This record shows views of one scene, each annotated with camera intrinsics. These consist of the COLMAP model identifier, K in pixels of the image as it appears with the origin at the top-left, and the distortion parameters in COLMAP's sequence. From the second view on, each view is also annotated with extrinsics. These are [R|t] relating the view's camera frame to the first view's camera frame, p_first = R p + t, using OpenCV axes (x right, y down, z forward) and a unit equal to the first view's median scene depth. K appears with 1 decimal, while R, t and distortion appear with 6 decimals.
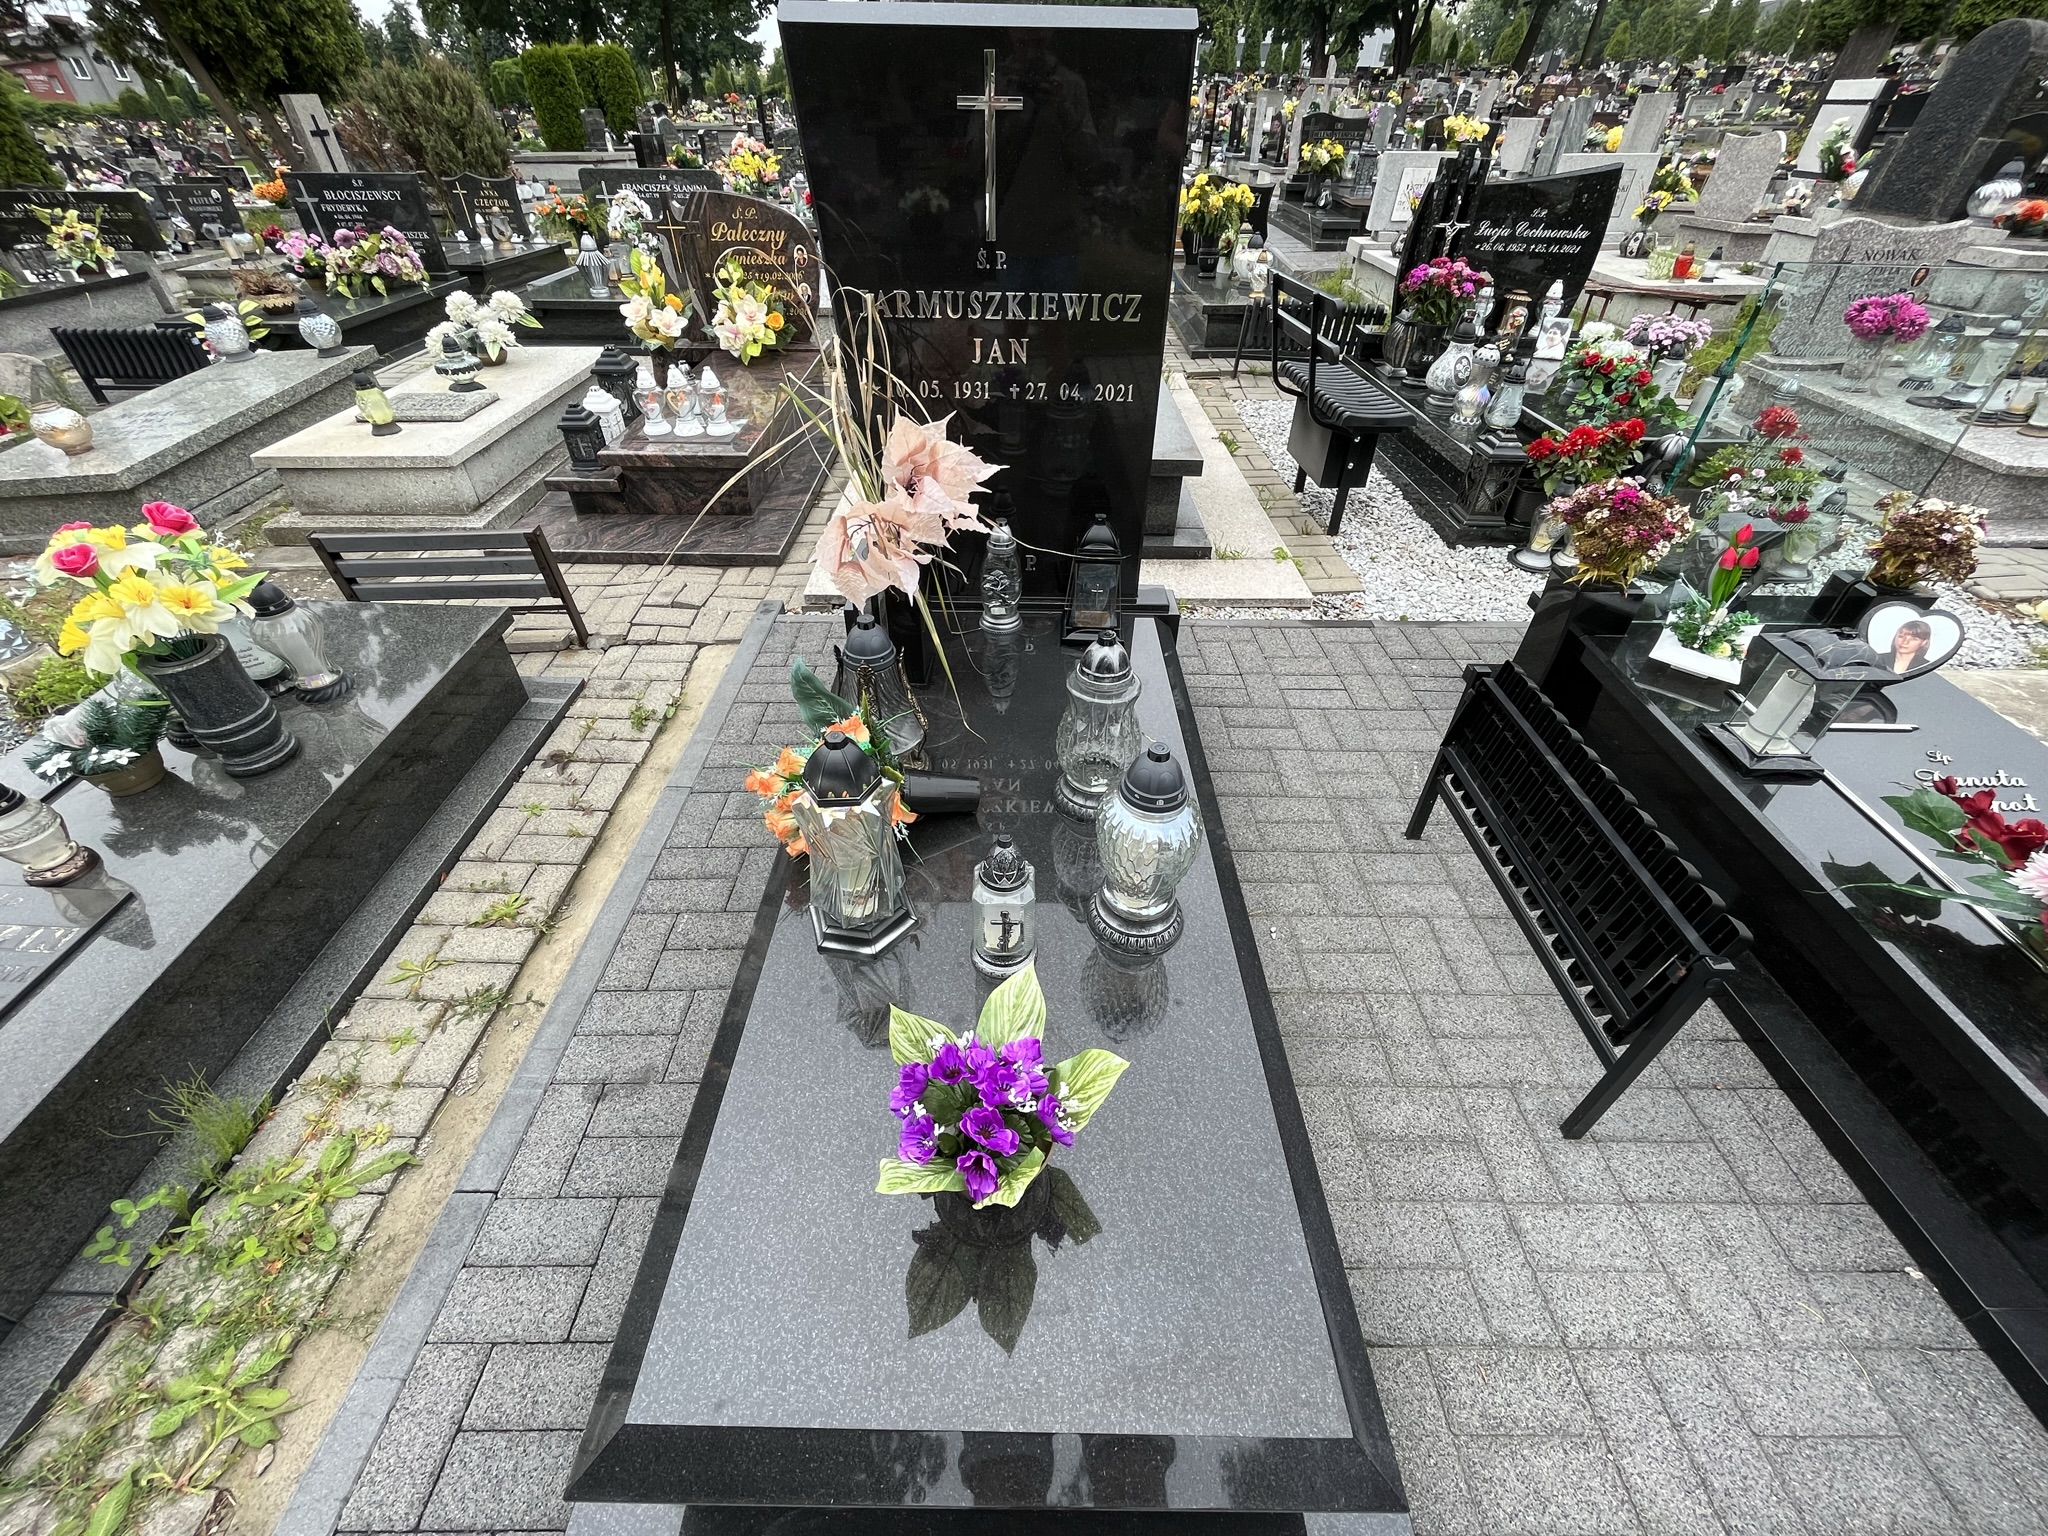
lens RADIAL K [[828.9, 0, 1015.9], [0, 828.9, 765.7], [0, 0, 1]] dist [0.000107, -0.000019]
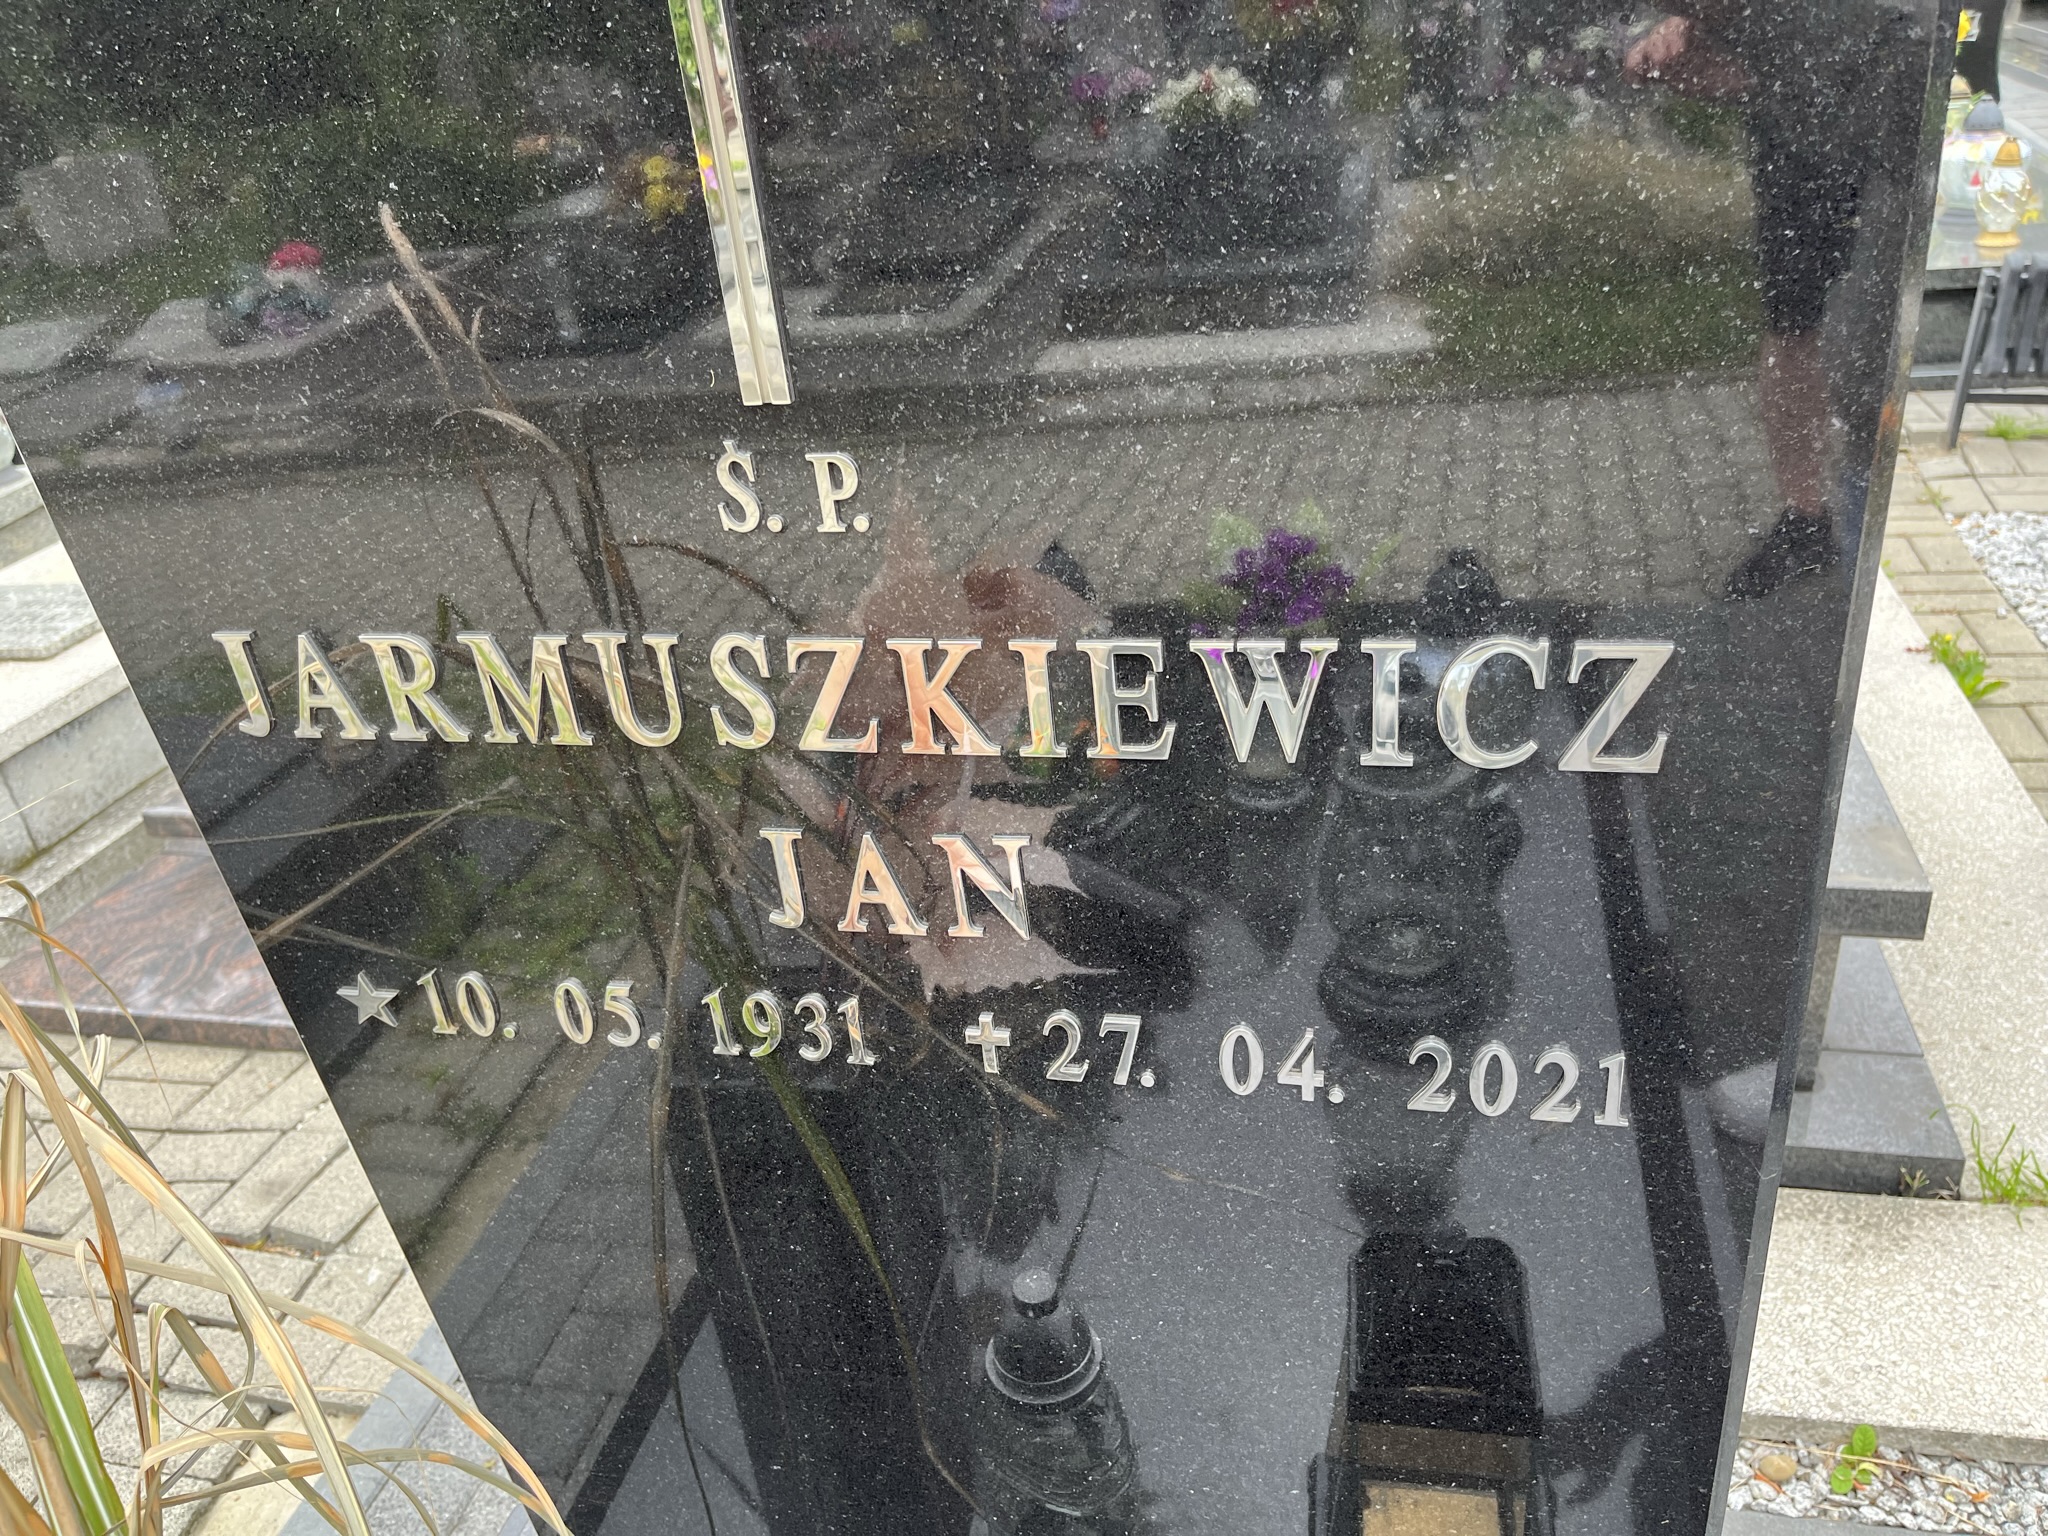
lens RADIAL K [[1575.0, 0, 1027.1], [0, 1575.0, 767.4], [0, 0, 1]] dist [-0.010740, -0.009274]
pose [[0.966870, 0.015876, -0.254776, 0.101312], [-0.063231, 0.981856, -0.178776, -0.449475], [0.247316, 0.188963, 0.950331, 0.635513]]
